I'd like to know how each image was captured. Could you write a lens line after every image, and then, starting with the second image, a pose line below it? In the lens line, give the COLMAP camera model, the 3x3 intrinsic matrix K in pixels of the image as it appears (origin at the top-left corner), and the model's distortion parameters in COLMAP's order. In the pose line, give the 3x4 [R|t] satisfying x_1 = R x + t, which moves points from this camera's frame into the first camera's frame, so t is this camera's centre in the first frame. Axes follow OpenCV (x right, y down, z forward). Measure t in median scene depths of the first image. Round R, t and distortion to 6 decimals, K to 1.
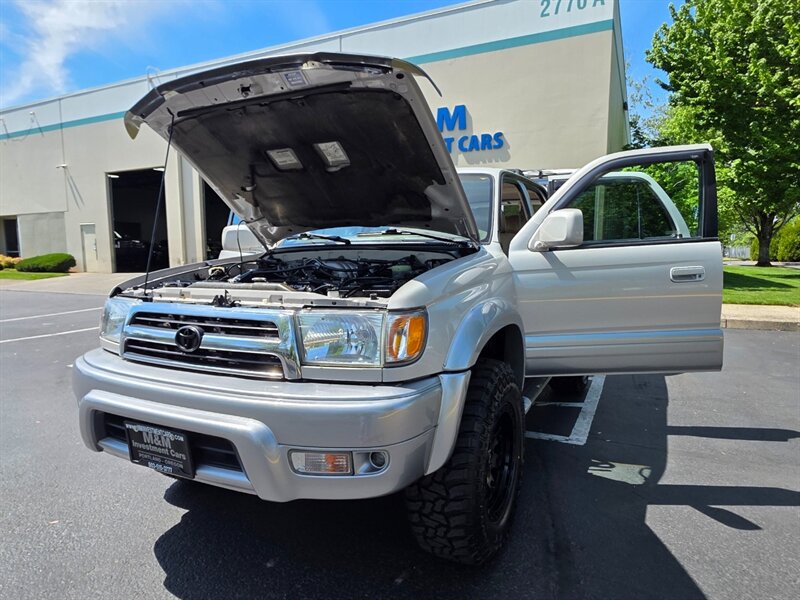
lens RADIAL K [[497.0, 0, 403.0], [0, 497.0, 308.9], [0, 0, 1]] dist [0.002708, 0.002096]
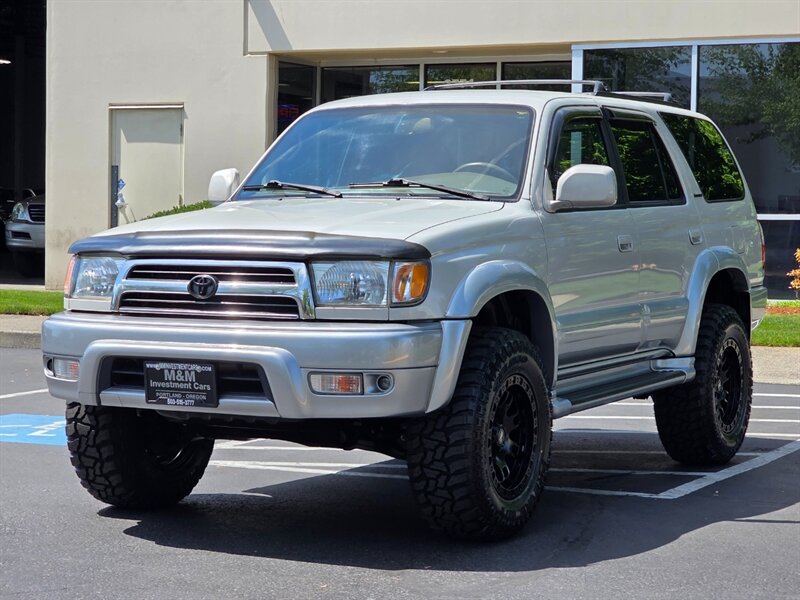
lens RADIAL K [[1904.2, 0, 400.0], [0, 1904.2, 300.0], [0, 0, 1]] dist [-0.116723, 0.306472]
pose [[0.999811, 0.015879, -0.011198, 0.019231], [-0.016660, 0.997155, -0.073519, 0.244710], [0.009998, 0.073692, 0.997231, -1.949929]]
